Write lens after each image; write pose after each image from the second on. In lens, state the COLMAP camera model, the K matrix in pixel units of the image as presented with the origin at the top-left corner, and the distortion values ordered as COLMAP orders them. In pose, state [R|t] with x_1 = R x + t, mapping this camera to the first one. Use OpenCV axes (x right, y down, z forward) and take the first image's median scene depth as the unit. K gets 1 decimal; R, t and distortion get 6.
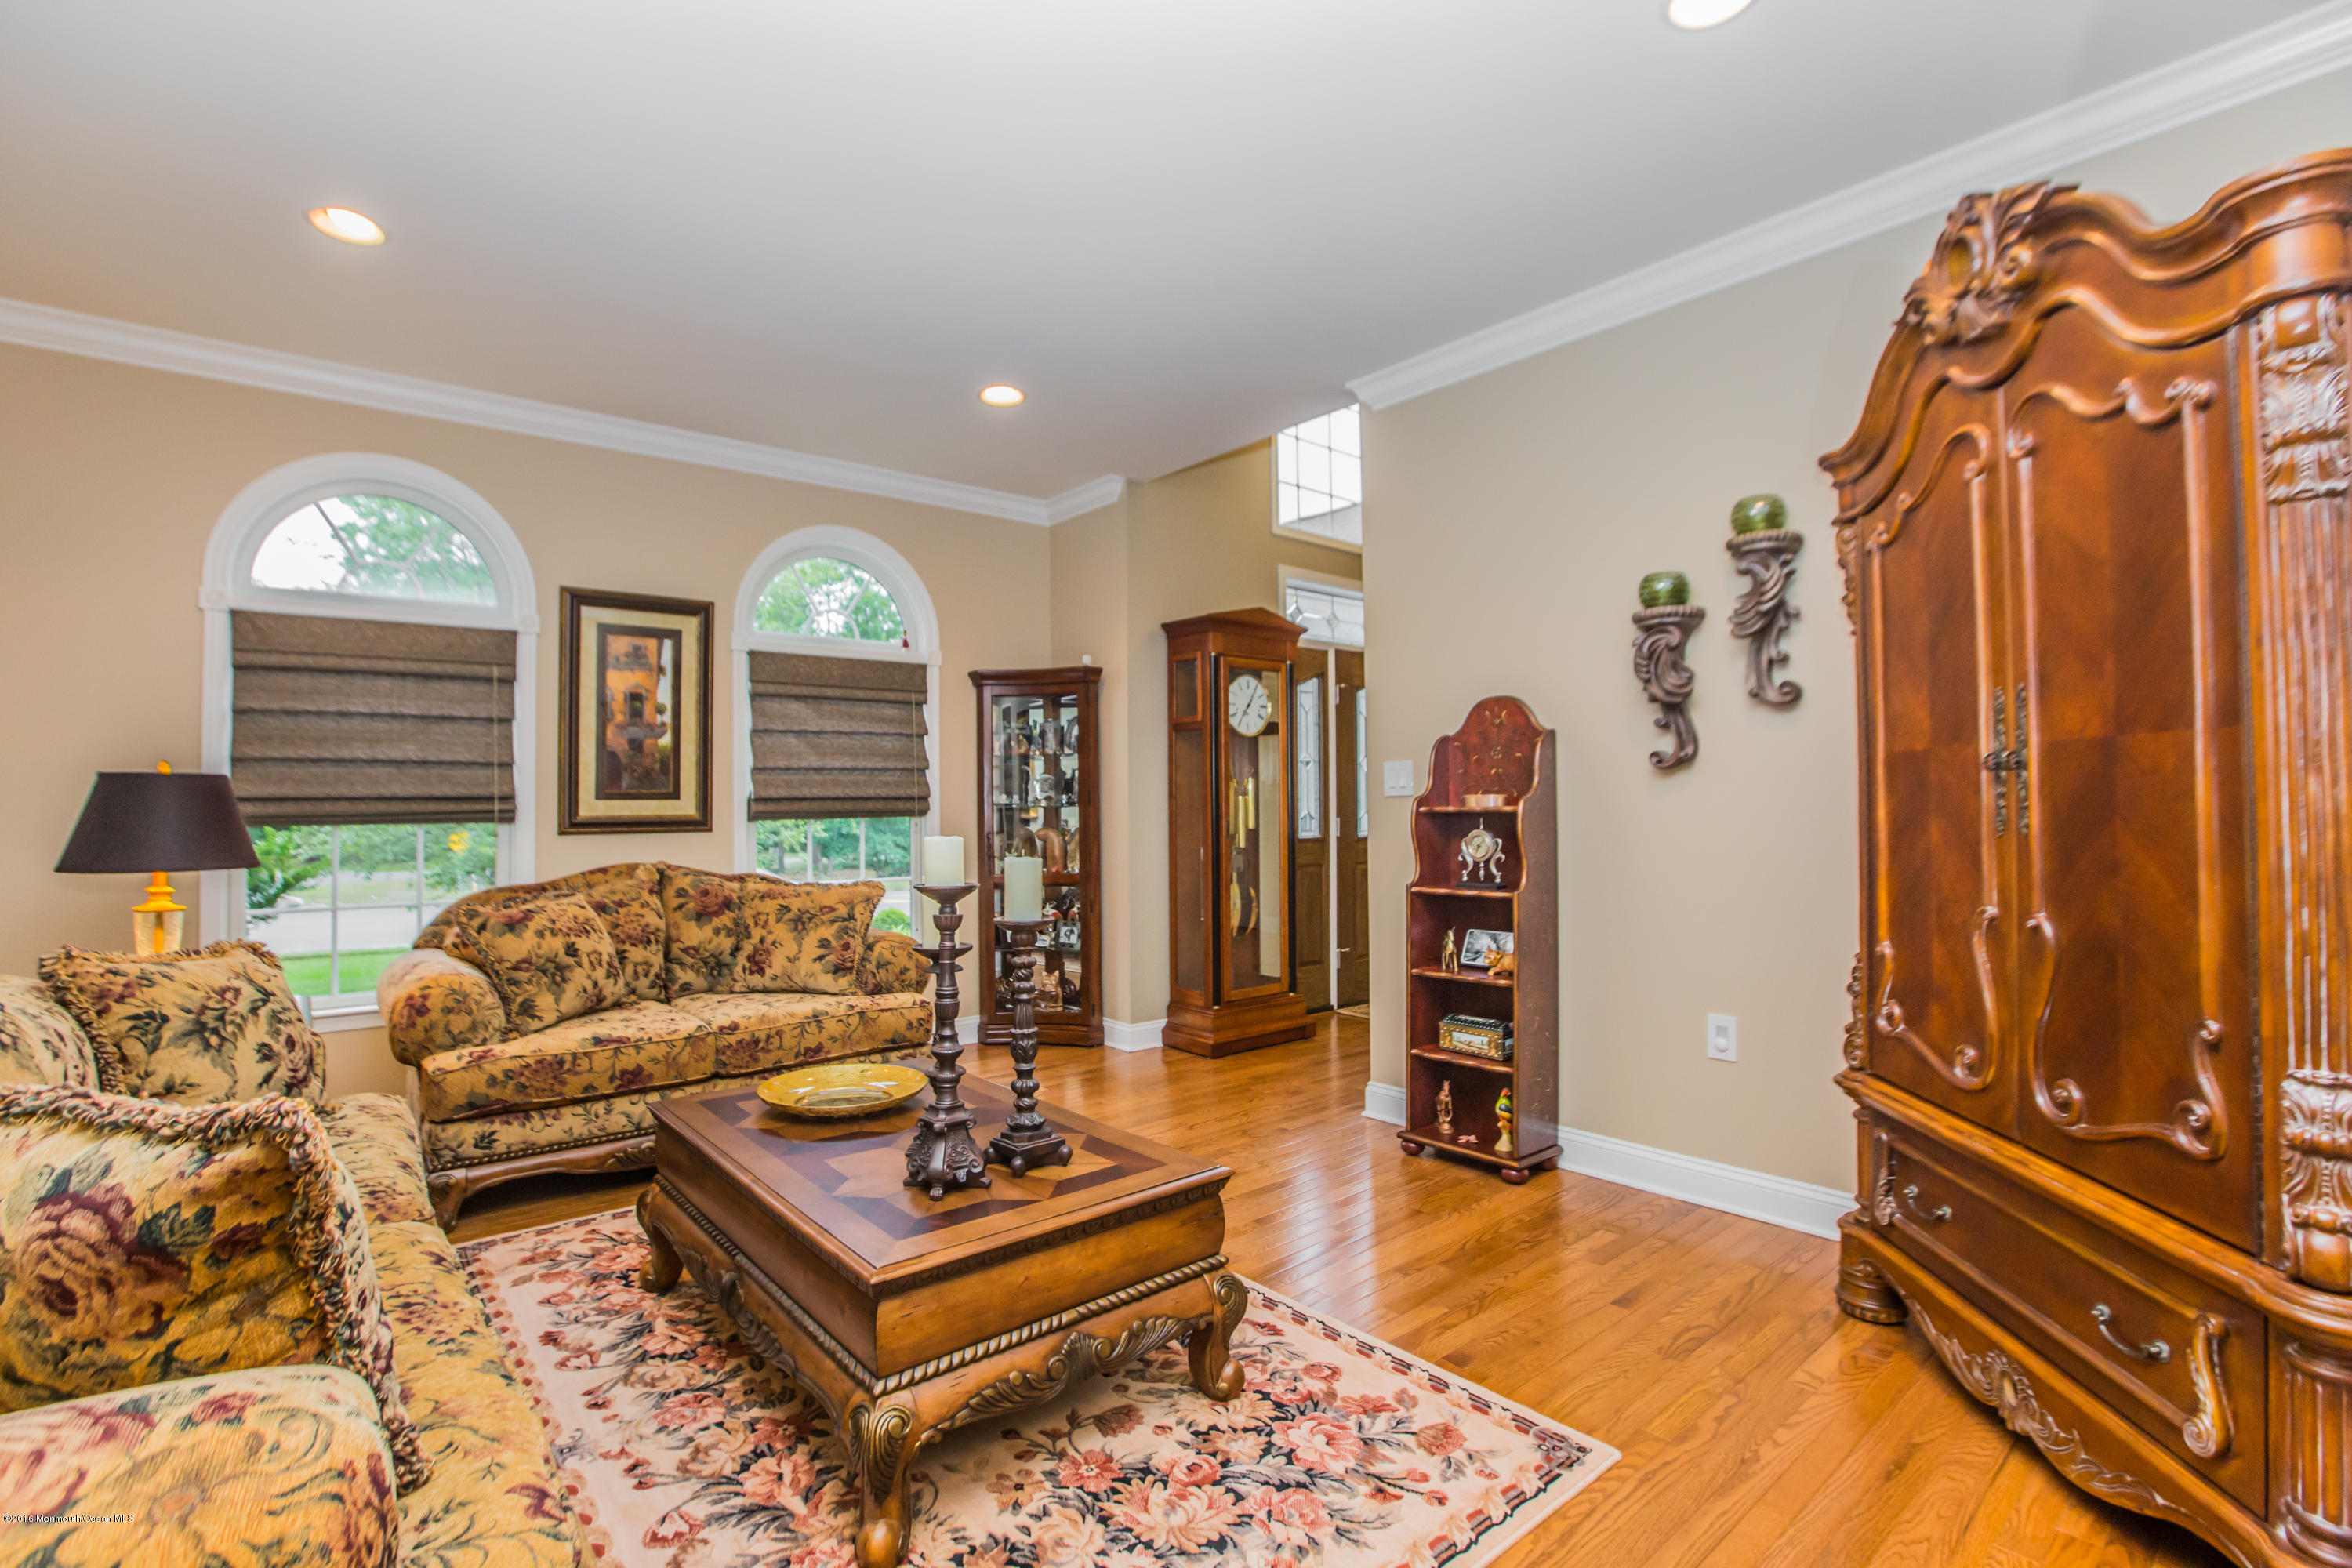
lens RADIAL K [[1073.9, 0, 1155.6], [0, 1073.9, 786.9], [0, 0, 1]] dist [-0.045540, 0.012611]
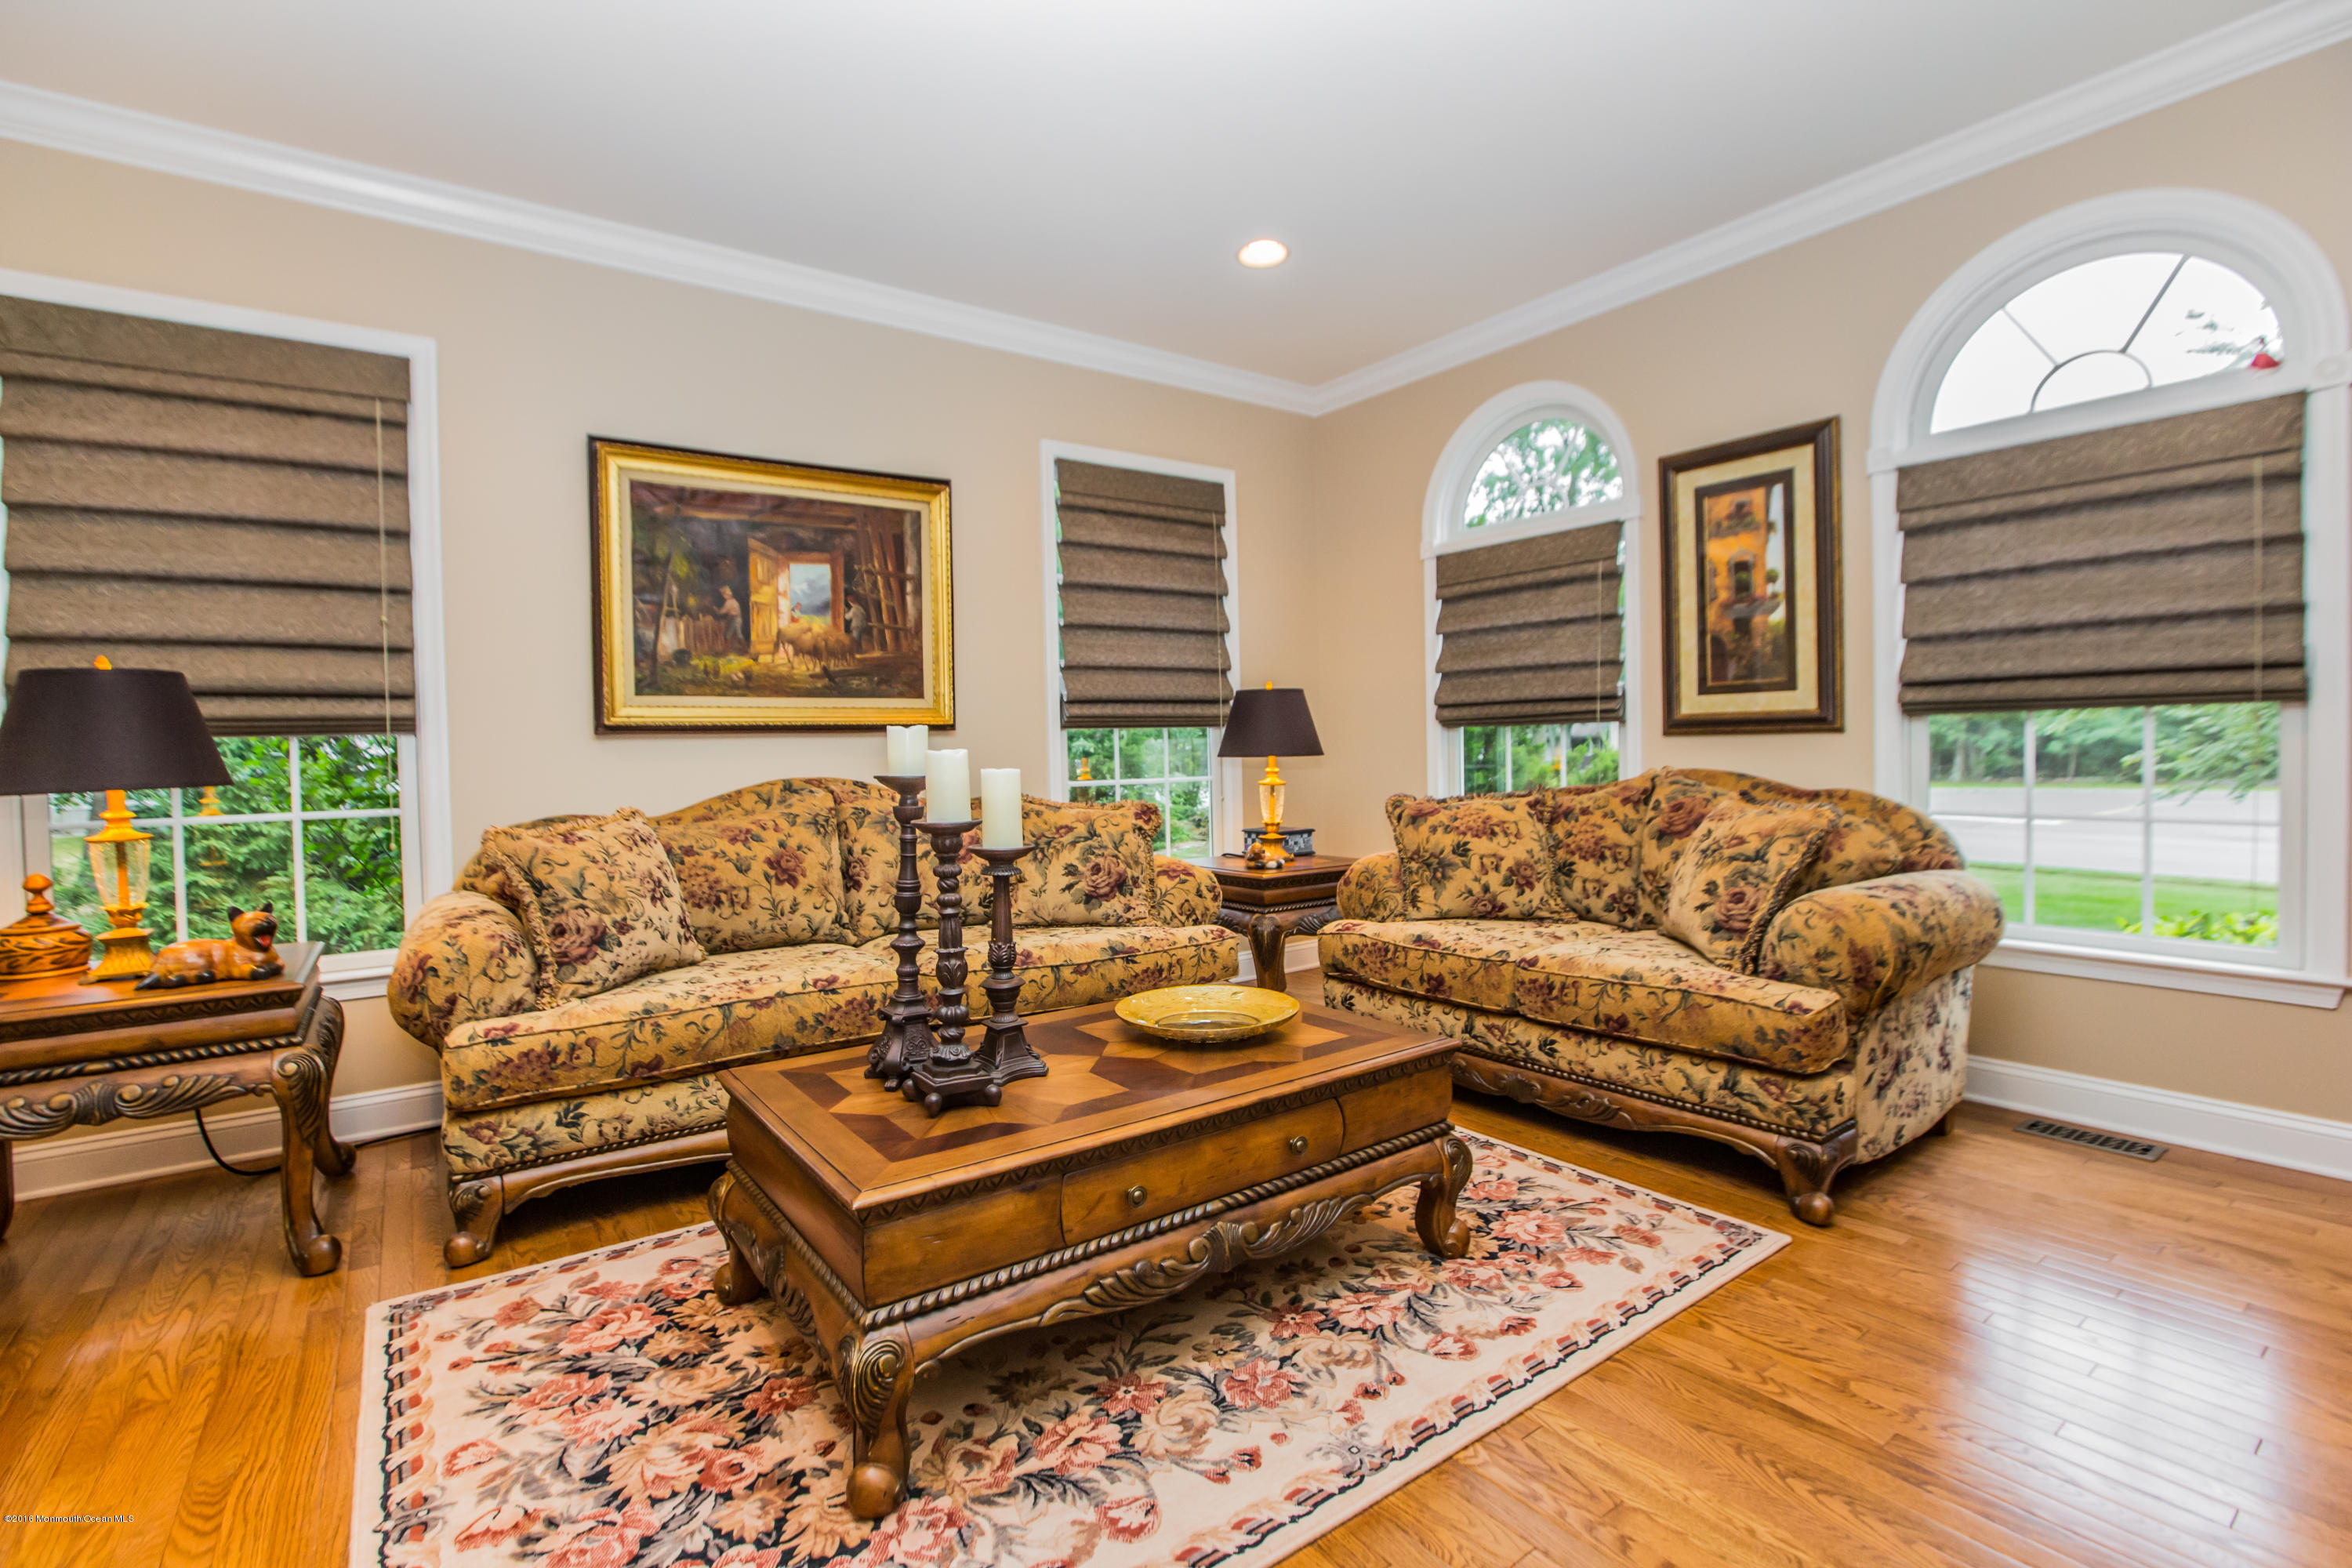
lens RADIAL K [[1073.9, 0, 1164.4], [0, 1073.9, 771.1], [0, 0, 1]] dist [-0.045540, 0.012611]
pose [[-0.075479, 0.032228, -0.996626, 0.394696], [0.039587, 0.998786, 0.029300, 0.033985], [0.996361, -0.037242, -0.076663, 0.676495]]
